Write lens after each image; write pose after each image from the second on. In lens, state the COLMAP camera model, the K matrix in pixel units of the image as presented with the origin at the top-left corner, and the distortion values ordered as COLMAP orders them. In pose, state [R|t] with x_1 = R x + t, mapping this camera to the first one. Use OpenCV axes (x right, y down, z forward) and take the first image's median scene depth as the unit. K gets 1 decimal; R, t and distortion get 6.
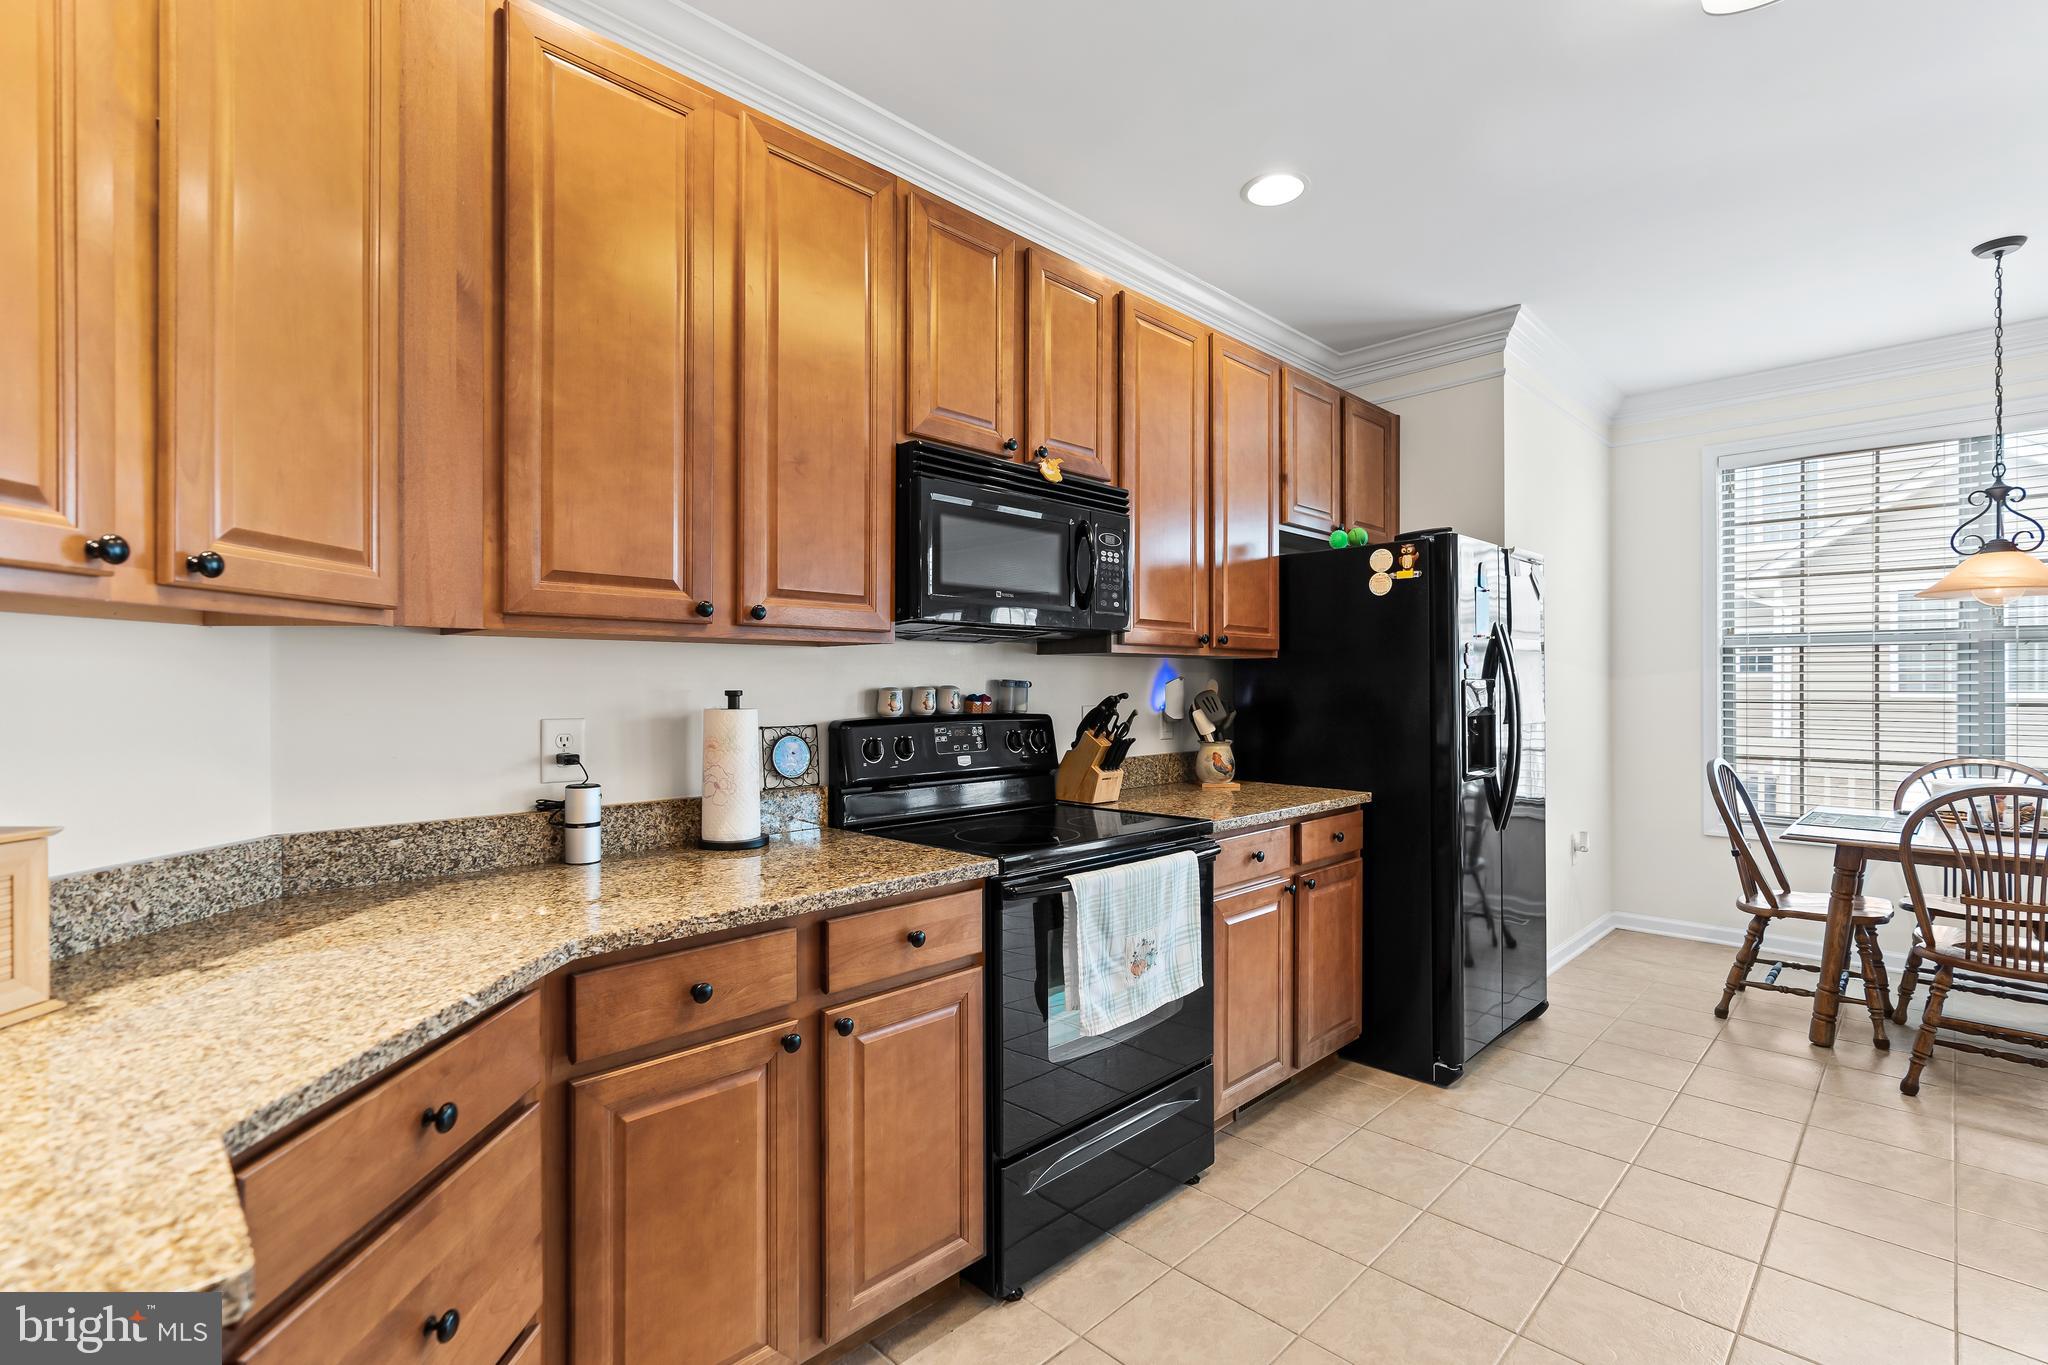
lens RADIAL K [[927.6, 0, 1013.7], [0, 927.6, 683.9], [0, 0, 1]] dist [-0.014924, 0.000276]
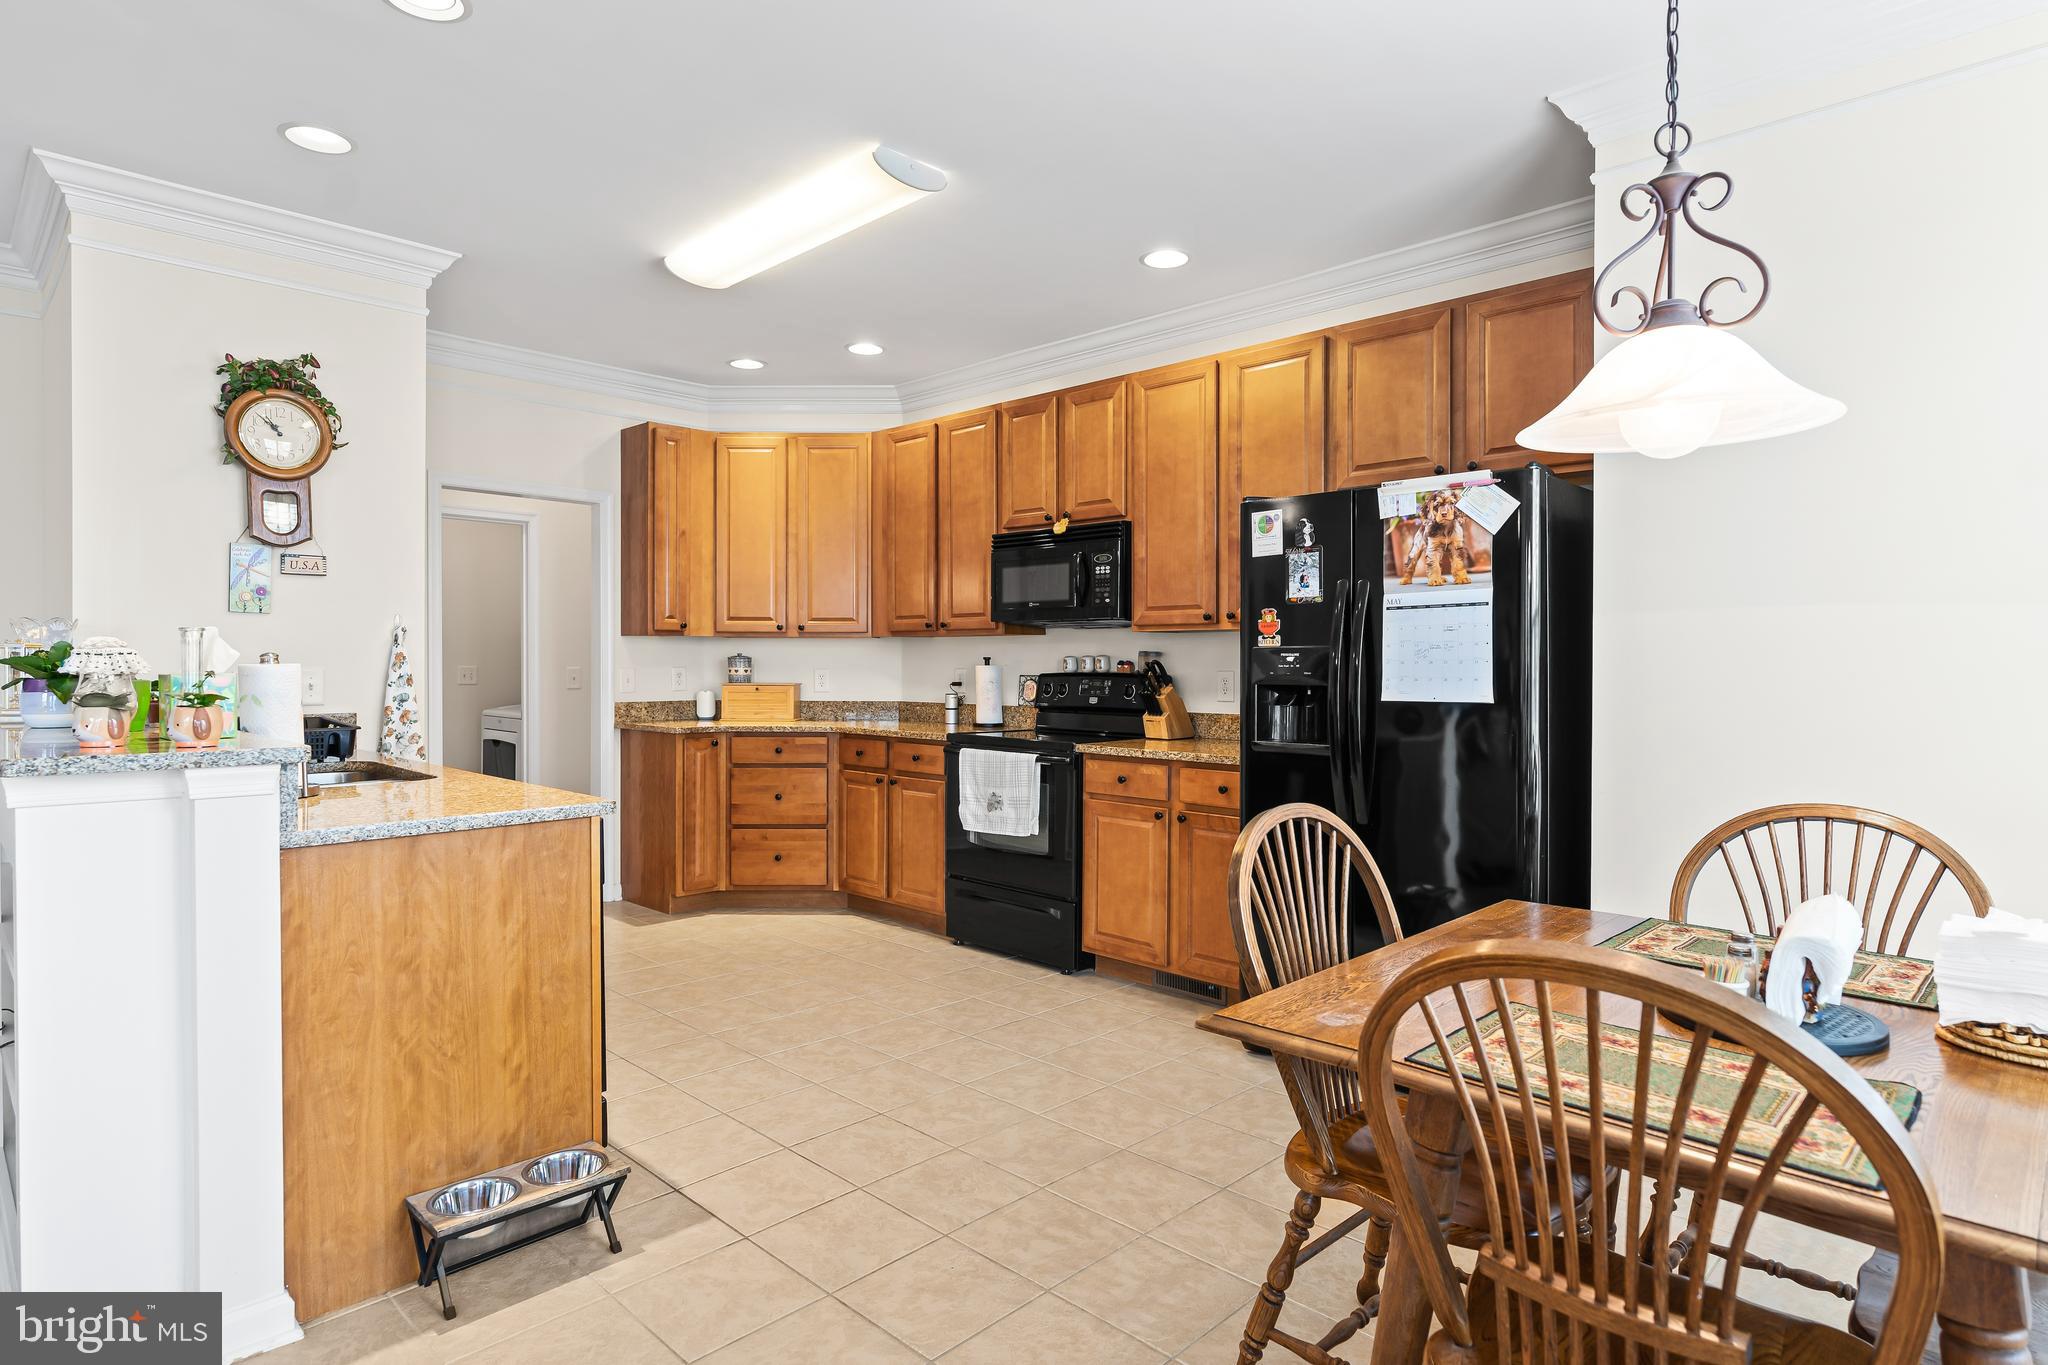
lens RADIAL K [[1106.7, 0, 1016.7], [0, 1106.7, 670.4], [0, 0, 1]] dist [-0.002295, 0.000901]
pose [[0.029226, 0.013780, -0.999478, 2.129403], [-0.003267, 0.999901, 0.013691, 0.004067], [0.999567, 0.002865, 0.029268, 0.900462]]
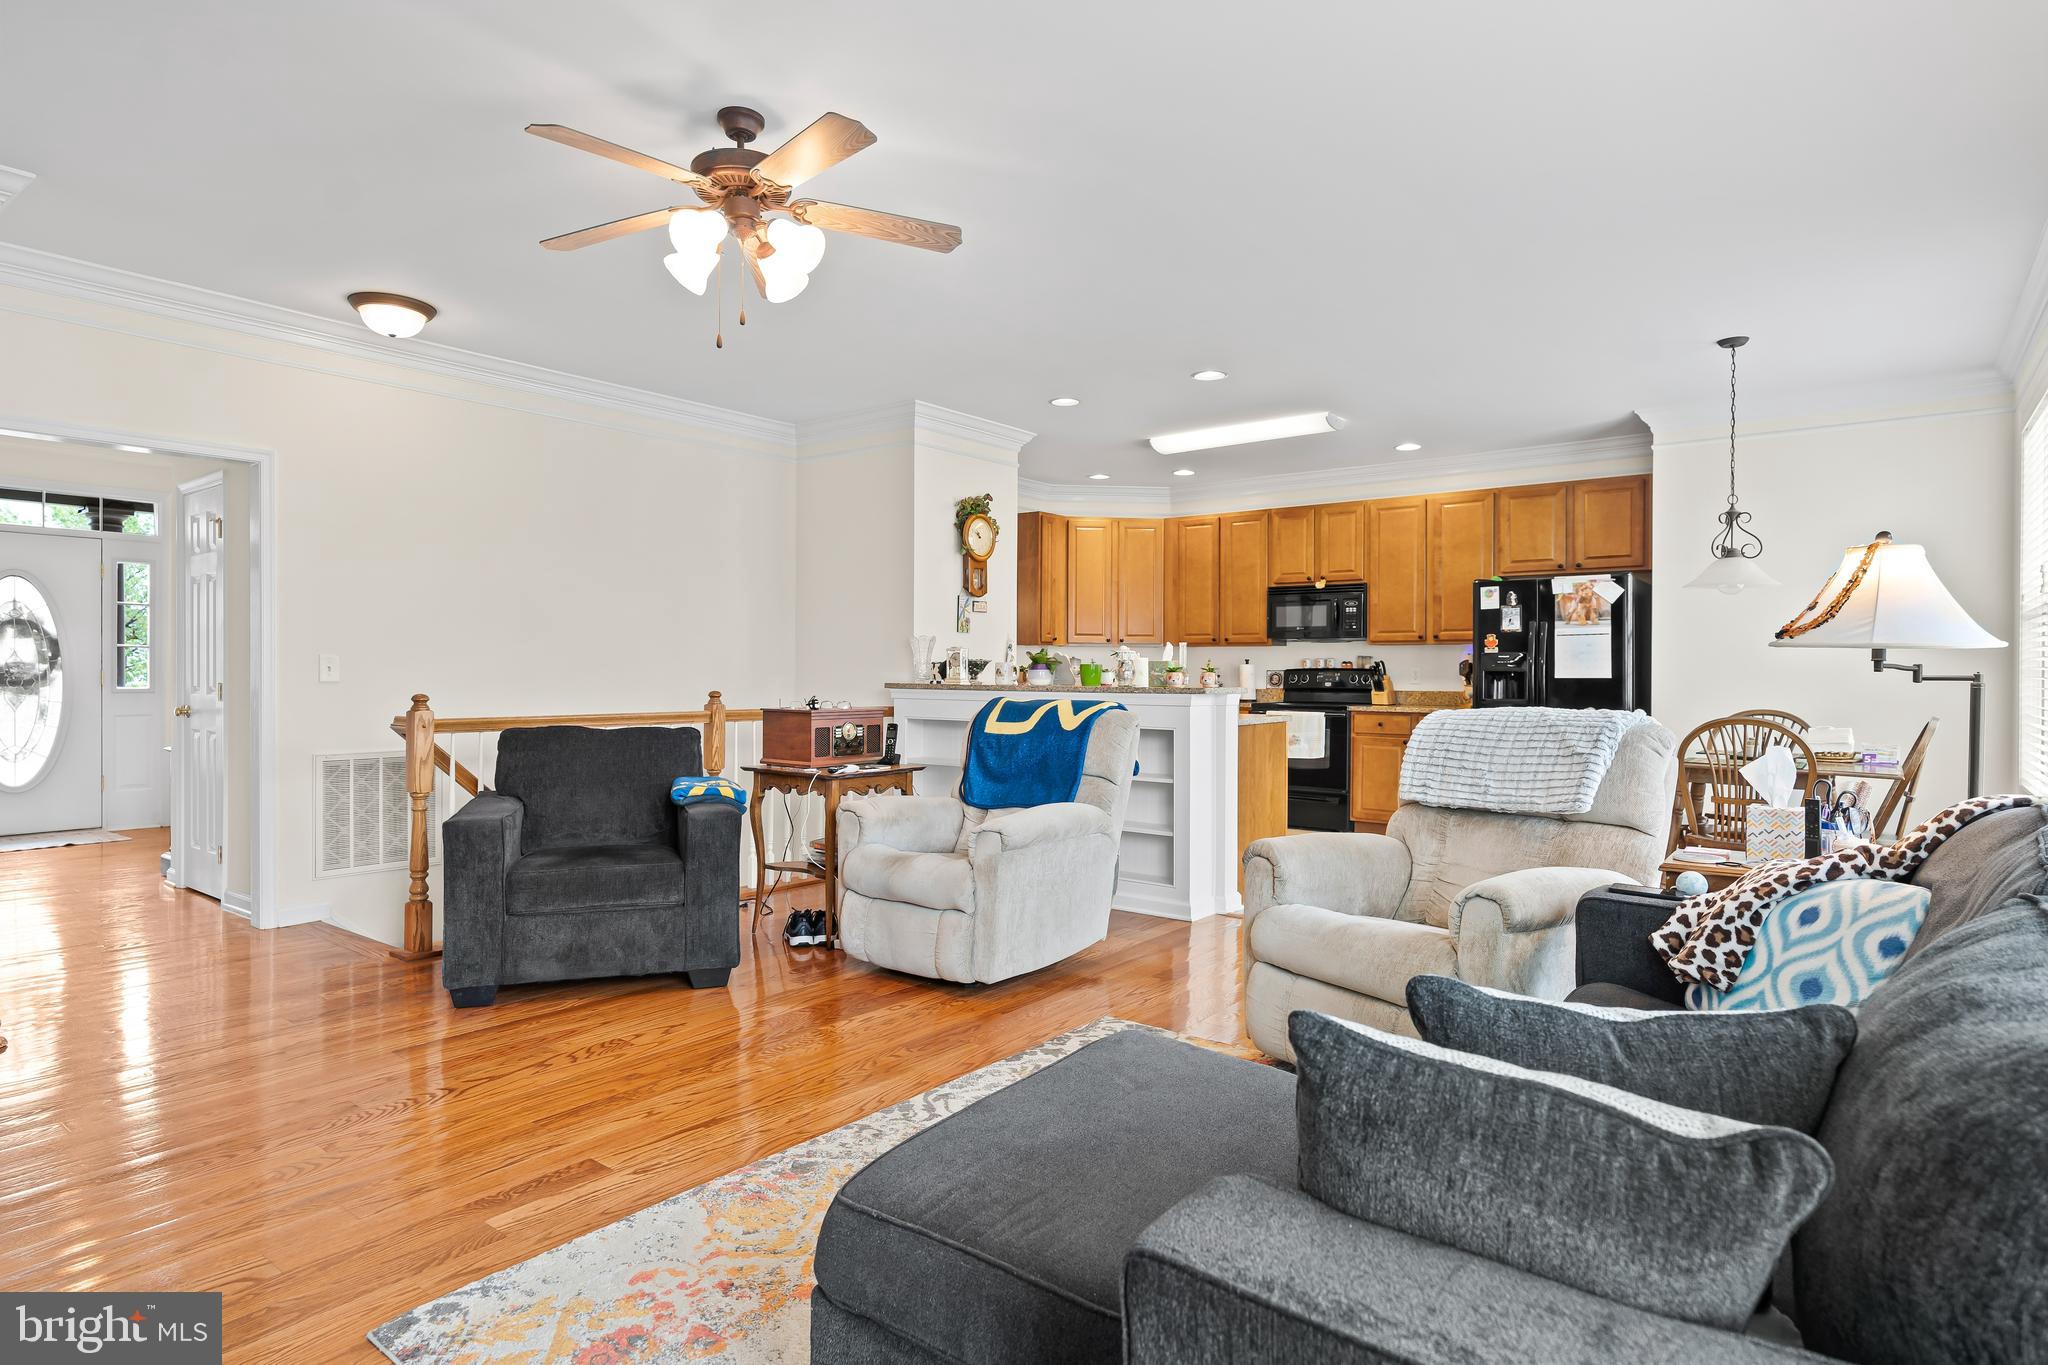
lens RADIAL K [[1106.7, 0, 1025.9], [0, 1106.7, 675.1], [0, 0, 1]] dist [-0.002295, 0.000901]
pose [[0.143287, 0.008116, -0.989648, 3.519856], [-0.007673, 0.999945, 0.007090, 0.042134], [0.989652, 0.006577, 0.143341, -0.444452]]
